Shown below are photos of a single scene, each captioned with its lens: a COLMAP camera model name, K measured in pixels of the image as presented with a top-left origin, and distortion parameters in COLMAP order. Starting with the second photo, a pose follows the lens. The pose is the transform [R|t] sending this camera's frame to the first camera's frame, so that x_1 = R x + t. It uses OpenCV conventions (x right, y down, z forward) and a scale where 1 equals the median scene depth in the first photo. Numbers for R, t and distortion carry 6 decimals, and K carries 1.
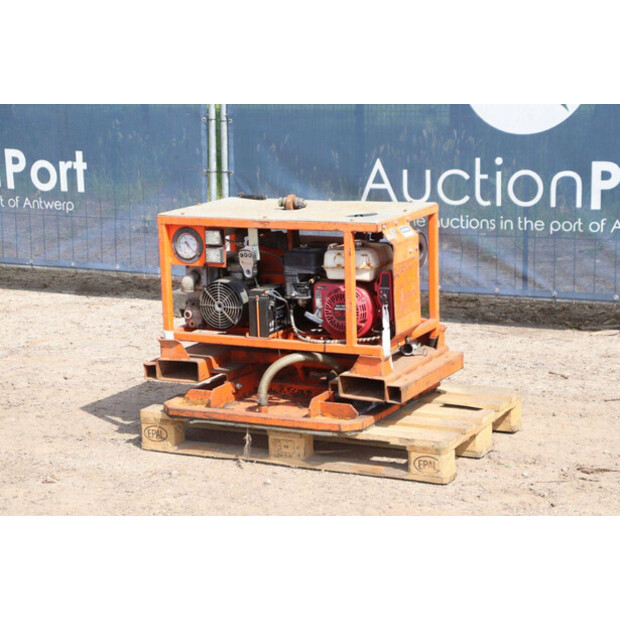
lens RADIAL K [[1443.8, 0, 310.0], [0, 1443.8, 310.0], [0, 0, 1]] dist [0.447792, 0.309324]
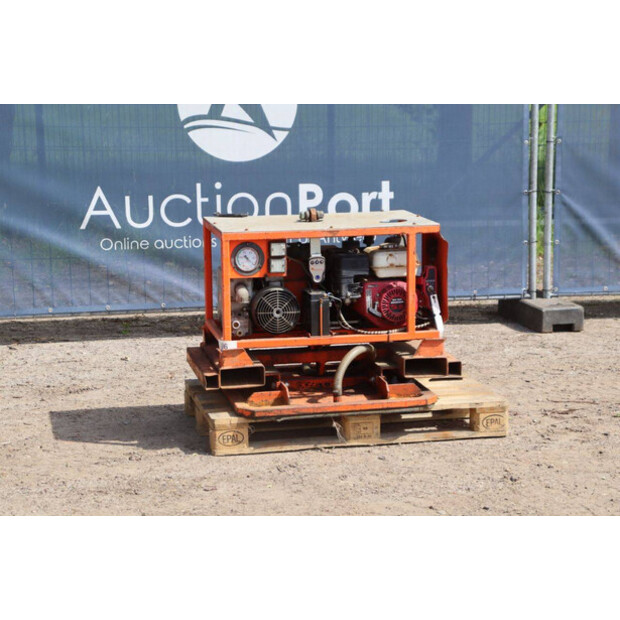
lens RADIAL K [[1443.8, 0, 310.0], [0, 1443.8, 310.0], [0, 0, 1]] dist [0.447792, 0.309324]
pose [[0.778394, -0.085805, 0.621884, -0.726319], [0.106252, 0.994330, 0.004201, -0.006567], [-0.618719, 0.062806, 0.783098, 0.134187]]
